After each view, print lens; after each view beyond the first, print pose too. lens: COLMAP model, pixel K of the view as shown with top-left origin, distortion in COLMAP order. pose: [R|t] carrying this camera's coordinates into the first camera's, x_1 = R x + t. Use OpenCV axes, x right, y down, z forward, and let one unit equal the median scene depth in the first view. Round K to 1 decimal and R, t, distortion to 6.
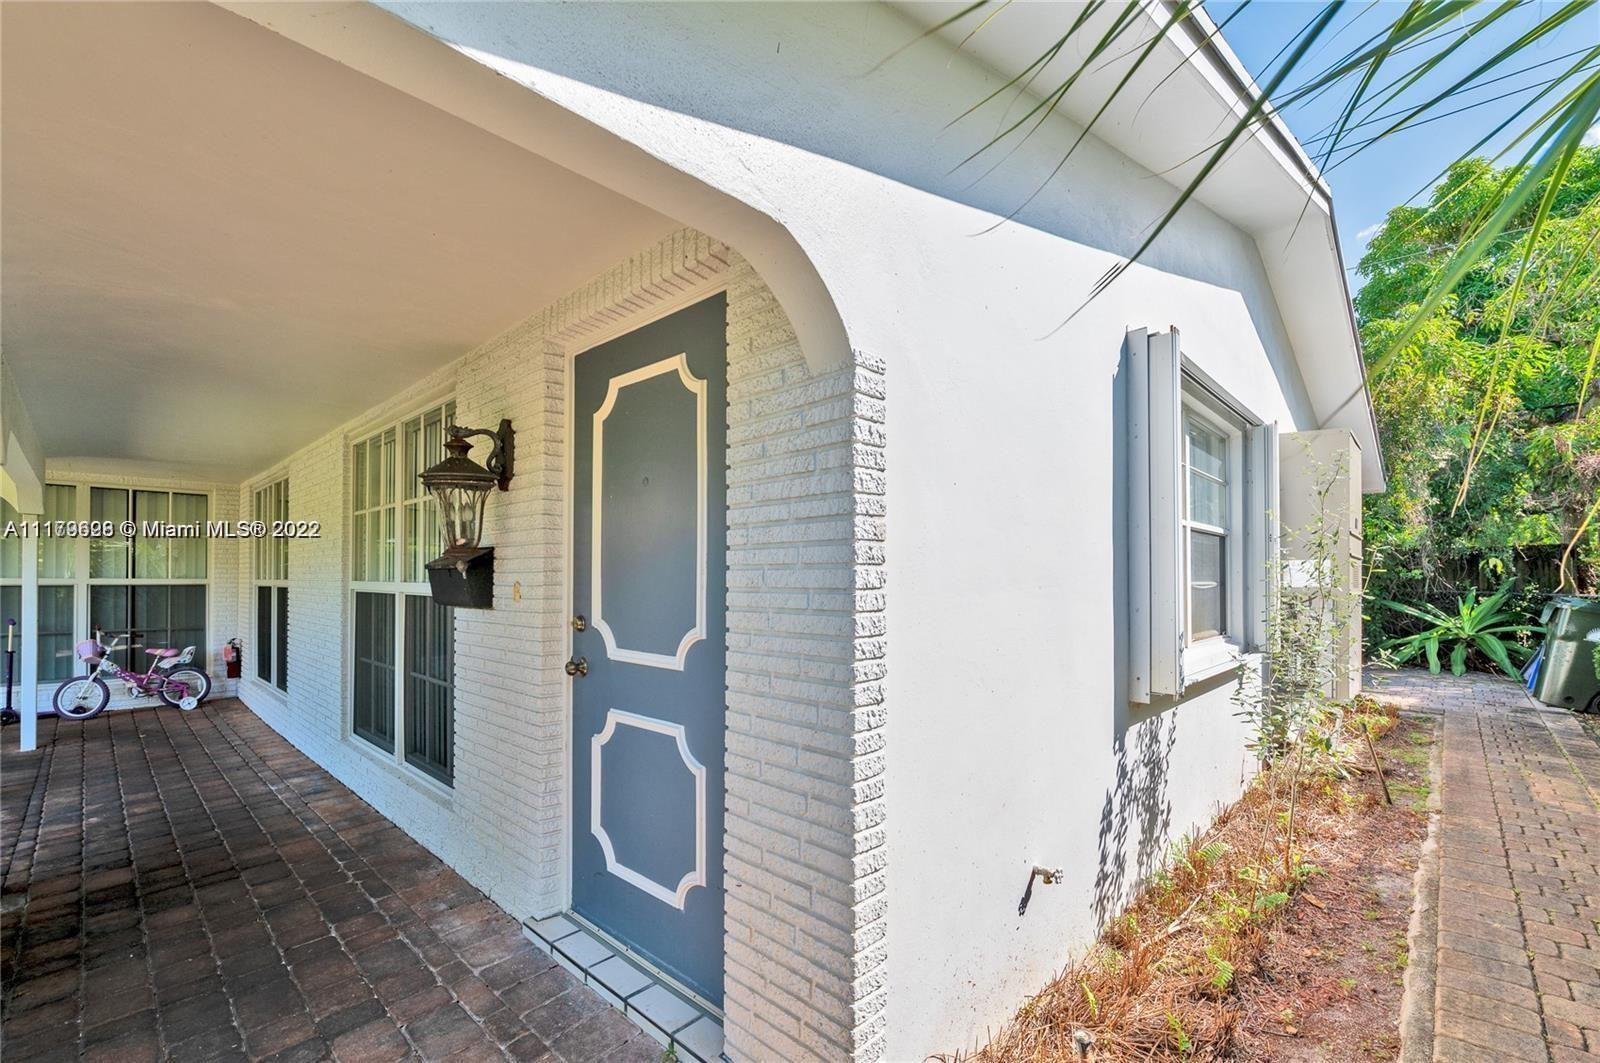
lens RADIAL K [[689.9, 0, 799.7], [0, 689.9, 555.5], [0, 0, 1]] dist [-0.002533, -0.000416]
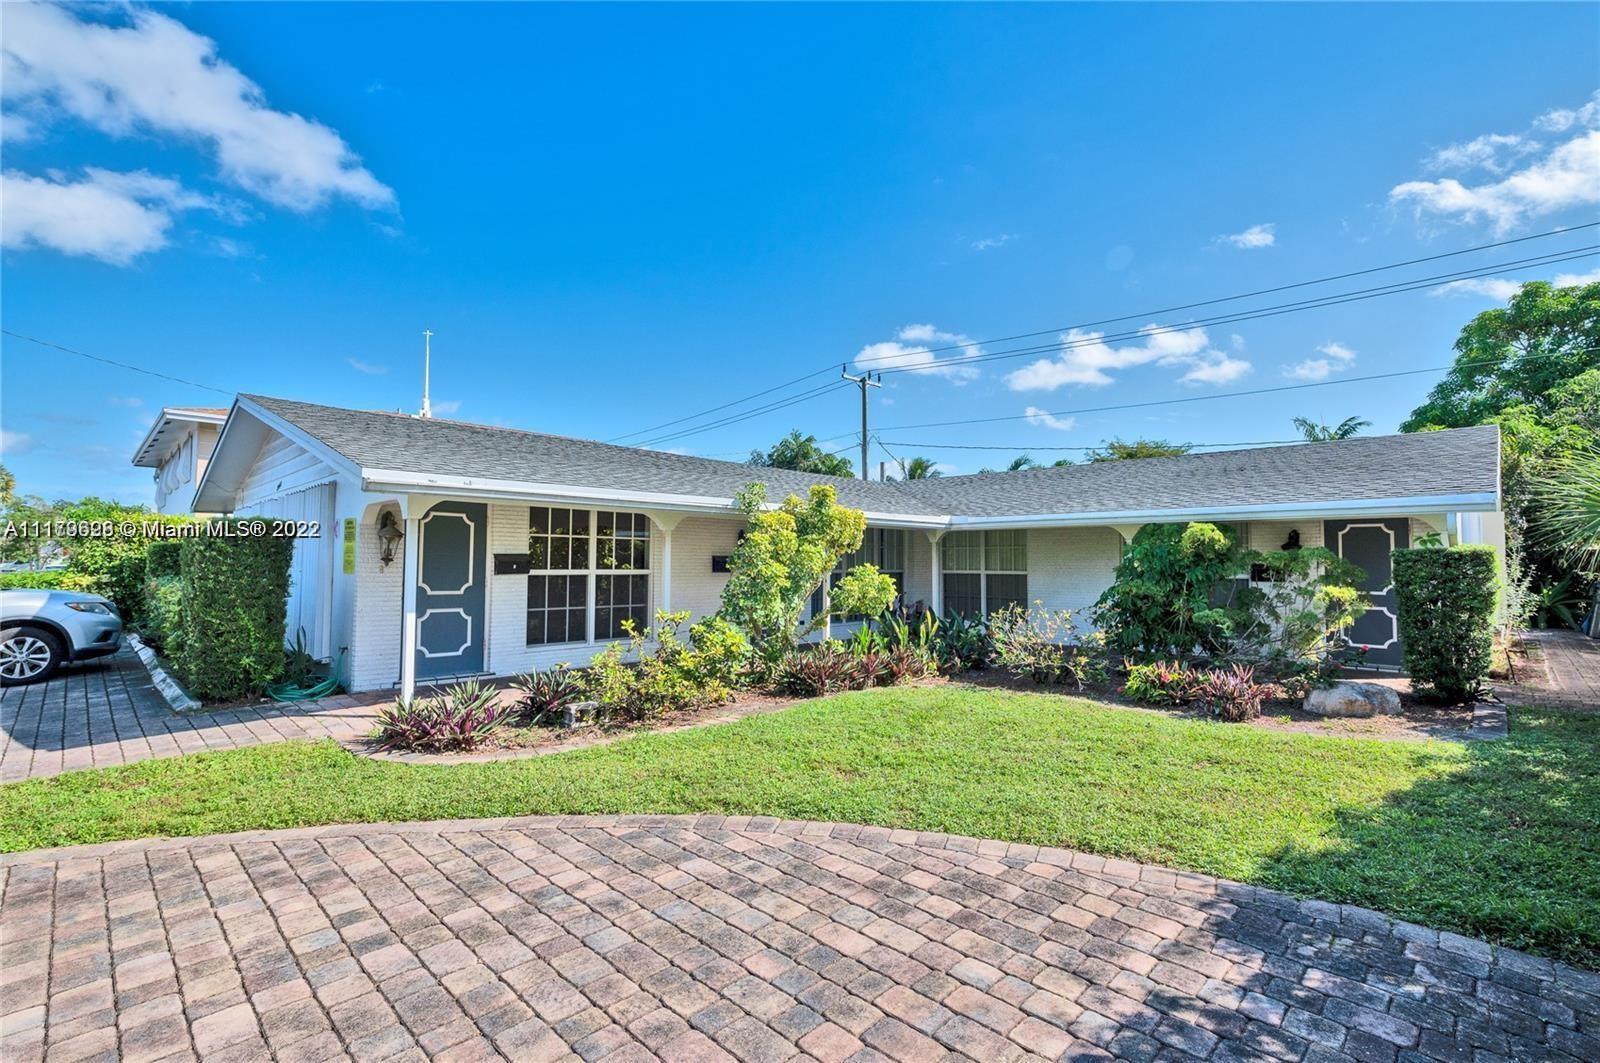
lens RADIAL K [[719.2, 0, 800.0], [0, 719.2, 531.5], [0, 0, 1]] dist [0.001807, 0.000403]
pose [[0.999758, 0.000723, -0.021969, -3.570712], [-0.001222, 0.999741, -0.022715, -0.108508], [0.021947, 0.022736, 0.999501, -3.525746]]
